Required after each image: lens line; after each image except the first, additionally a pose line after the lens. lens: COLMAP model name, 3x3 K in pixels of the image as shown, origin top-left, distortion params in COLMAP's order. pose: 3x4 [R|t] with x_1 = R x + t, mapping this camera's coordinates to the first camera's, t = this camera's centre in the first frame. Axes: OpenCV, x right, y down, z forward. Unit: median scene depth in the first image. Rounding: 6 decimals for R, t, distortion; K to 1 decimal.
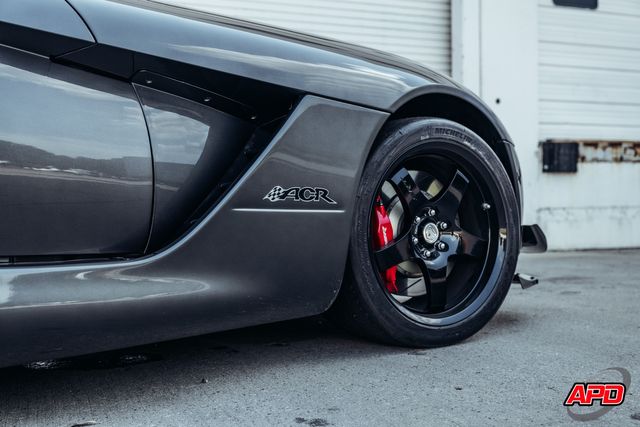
lens RADIAL K [[754.3, 0, 321.7], [0, 754.3, 221.8], [0, 0, 1]] dist [0.009734, 0.018474]
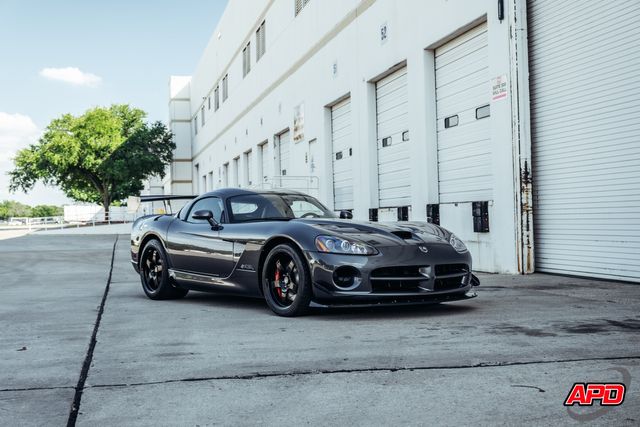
lens RADIAL K [[800.0, 0, 319.7], [0, 800.0, 214.5], [0, 0, 1]] dist [0.023993, 0.020779]
pose [[-0.160023, 0.014420, -0.987008, 0.939956], [0.017807, 0.999773, 0.011719, -0.080731], [0.986953, -0.015700, -0.160244, 0.445677]]
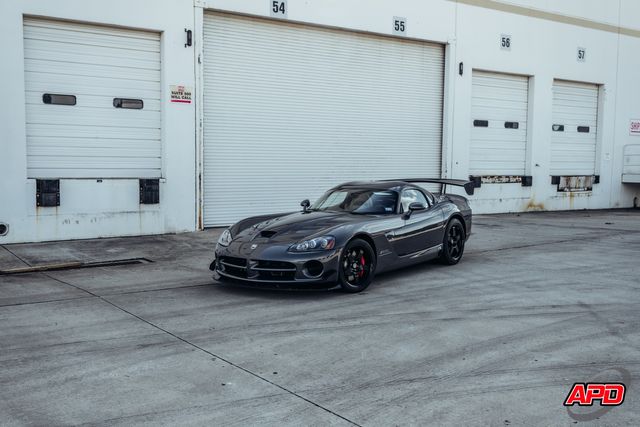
lens RADIAL K [[671.3, 0, 308.4], [0, 671.3, 221.4], [0, 0, 1]] dist [-0.008376, 0.005382]
pose [[0.982608, 0.008213, 0.185510, -0.776363], [-0.022584, 0.996891, 0.075490, -0.115307], [-0.184314, -0.078367, 0.979738, -1.385278]]
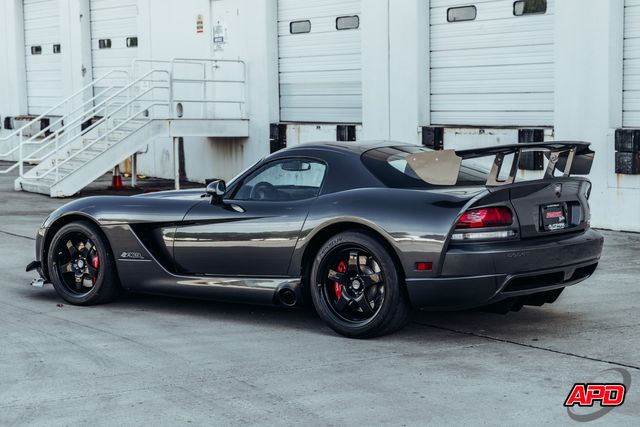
lens RADIAL K [[1309.0, 0, 335.7], [0, 1309.0, 214.5], [0, 0, 1]] dist [0.126489, 0.194645]
pose [[0.188658, 0.103563, -0.976567, 0.796103], [-0.003100, 0.994482, 0.104864, -0.159292], [0.982038, -0.016756, 0.187938, -0.419811]]
